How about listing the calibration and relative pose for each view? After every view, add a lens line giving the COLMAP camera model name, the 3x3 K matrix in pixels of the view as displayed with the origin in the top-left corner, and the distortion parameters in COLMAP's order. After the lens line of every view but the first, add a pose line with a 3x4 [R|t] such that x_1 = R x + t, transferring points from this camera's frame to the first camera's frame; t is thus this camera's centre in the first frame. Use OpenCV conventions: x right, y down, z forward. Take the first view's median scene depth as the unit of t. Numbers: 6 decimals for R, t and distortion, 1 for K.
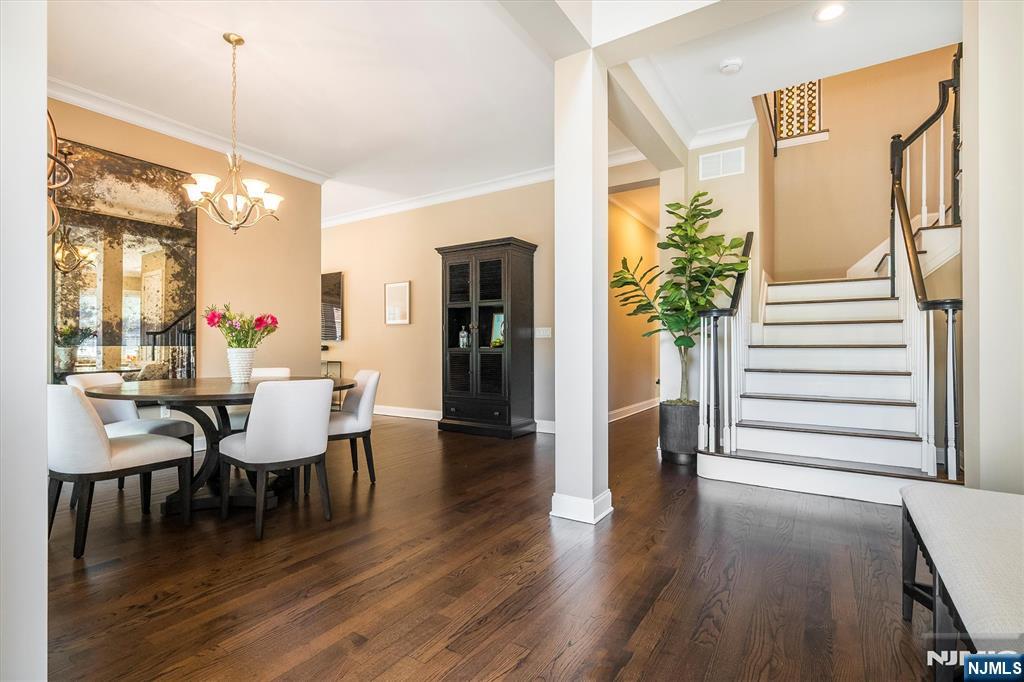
lens RADIAL K [[471.6, 0, 512.6], [0, 471.6, 342.2], [0, 0, 1]] dist [-0.002638, 0.001092]
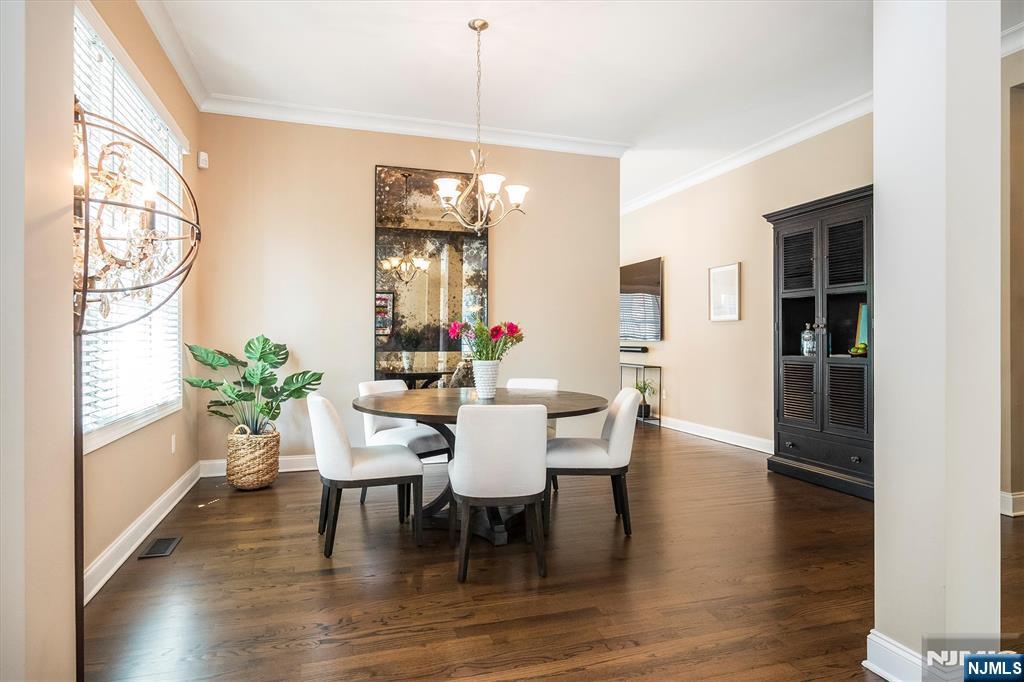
lens RADIAL K [[574.3, 0, 513.0], [0, 574.3, 335.9], [0, 0, 1]] dist [0.007443, -0.000896]
pose [[0.781325, -0.004468, -0.624108, 0.089261], [0.003794, 0.999990, -0.002410, -0.017026], [0.624113, -0.000485, 0.781334, 0.088190]]
